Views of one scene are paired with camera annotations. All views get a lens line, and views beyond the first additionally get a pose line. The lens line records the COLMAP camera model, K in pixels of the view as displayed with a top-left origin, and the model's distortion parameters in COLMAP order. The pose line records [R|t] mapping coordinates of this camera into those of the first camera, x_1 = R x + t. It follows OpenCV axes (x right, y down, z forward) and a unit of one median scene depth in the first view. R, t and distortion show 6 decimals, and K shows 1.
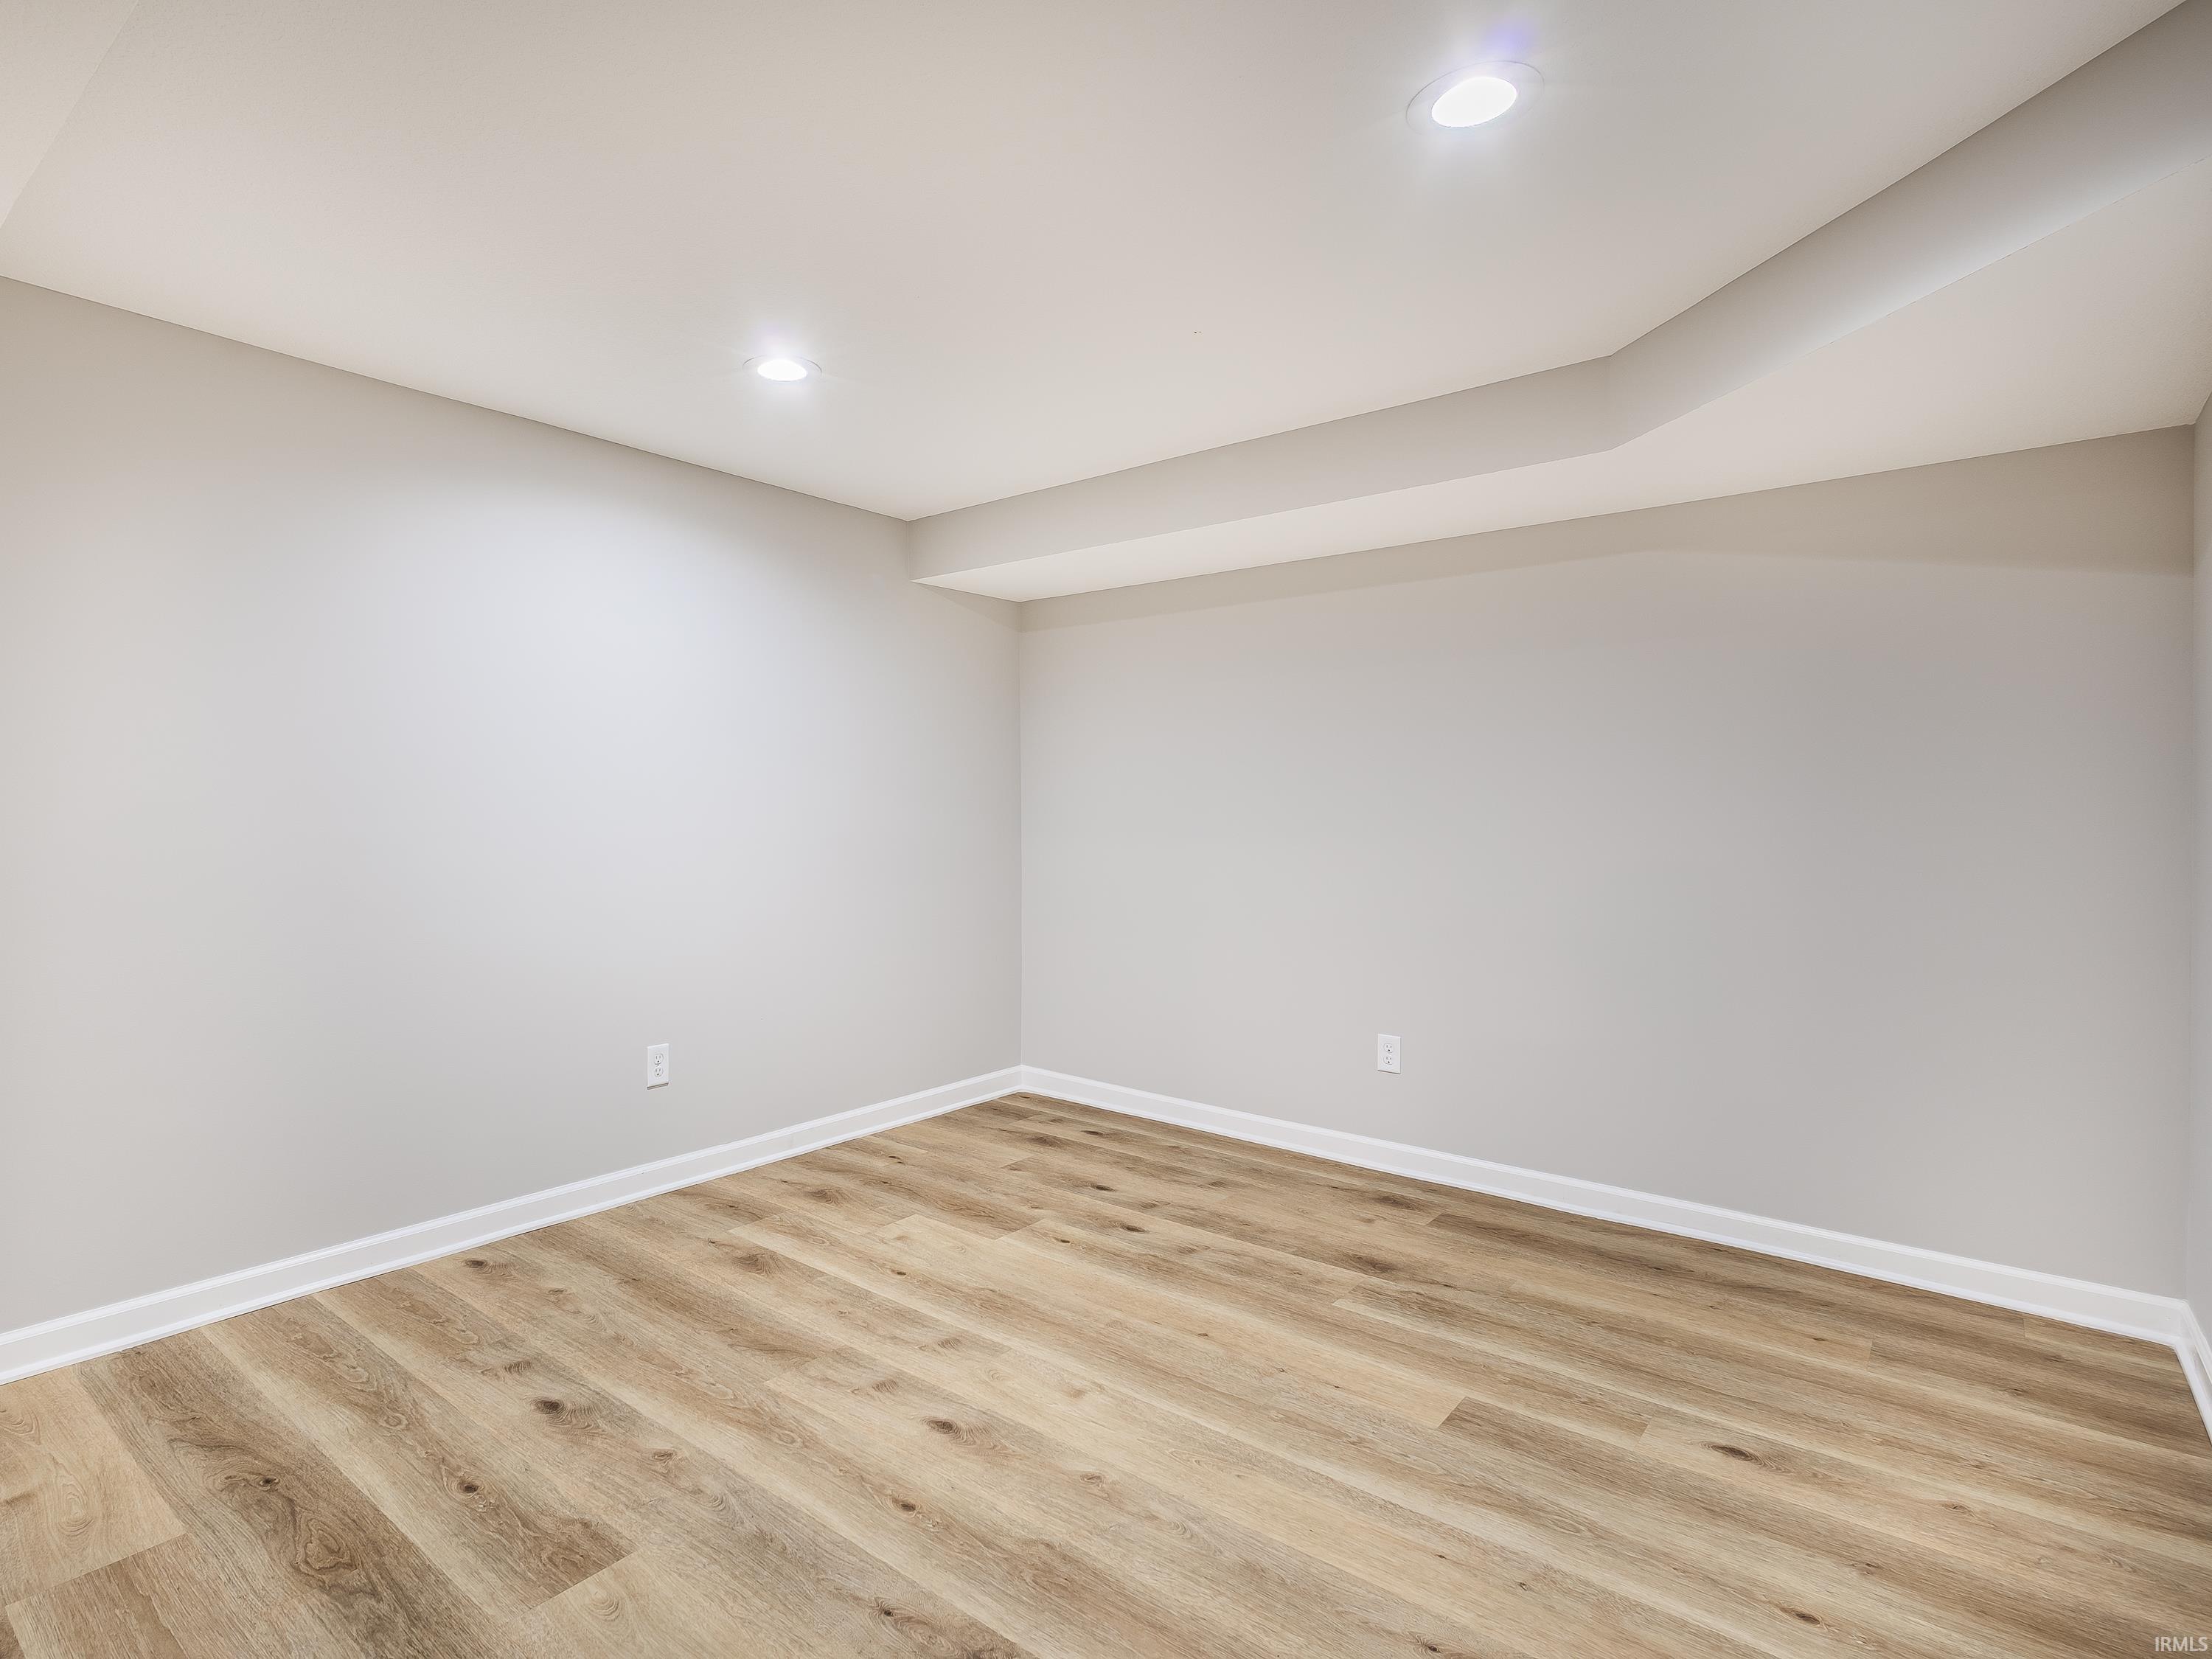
lens RADIAL K [[1161.3, 0, 1106.0], [0, 1161.3, 829.5], [0, 0, 1]] dist [0.001538, 0.000147]
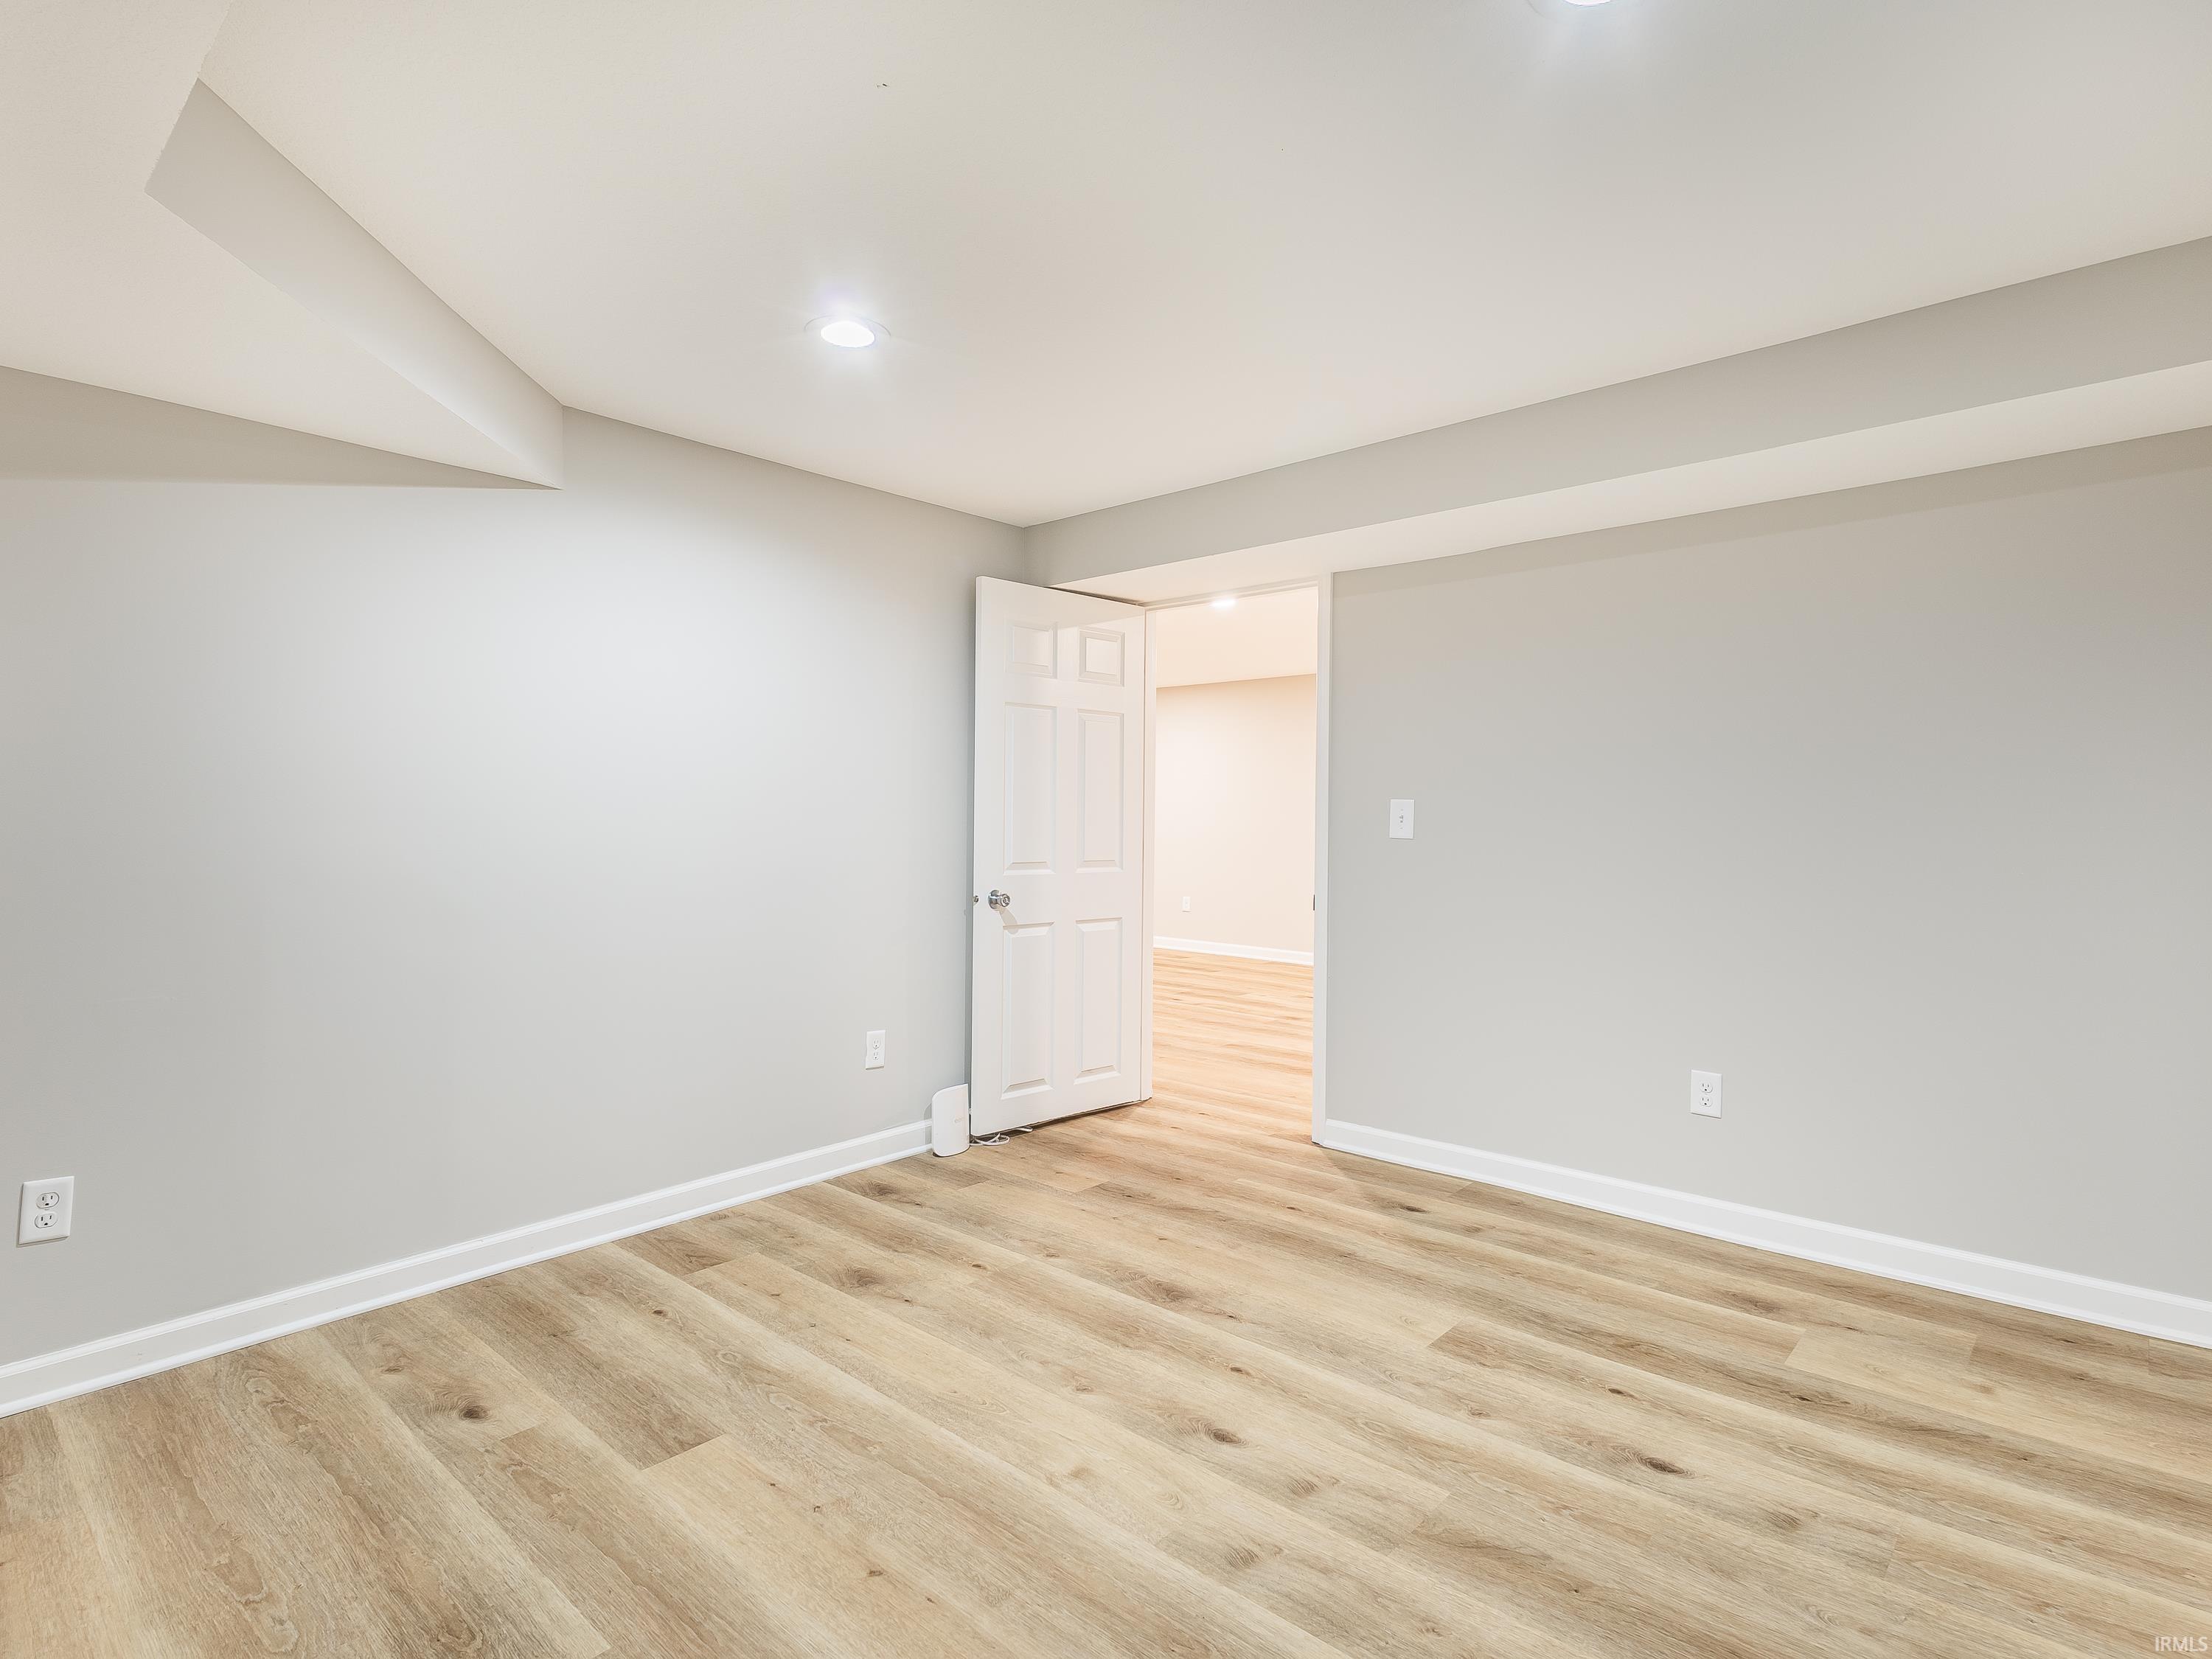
lens RADIAL K [[1161.3, 0, 1106.0], [0, 1161.3, 829.5], [0, 0, 1]] dist [0.001538, 0.000147]
pose [[-0.993031, -0.004104, 0.117782, -0.157527], [-0.000811, 0.999608, 0.027999, -0.026408], [-0.117850, 0.027708, -0.992645, 2.004193]]
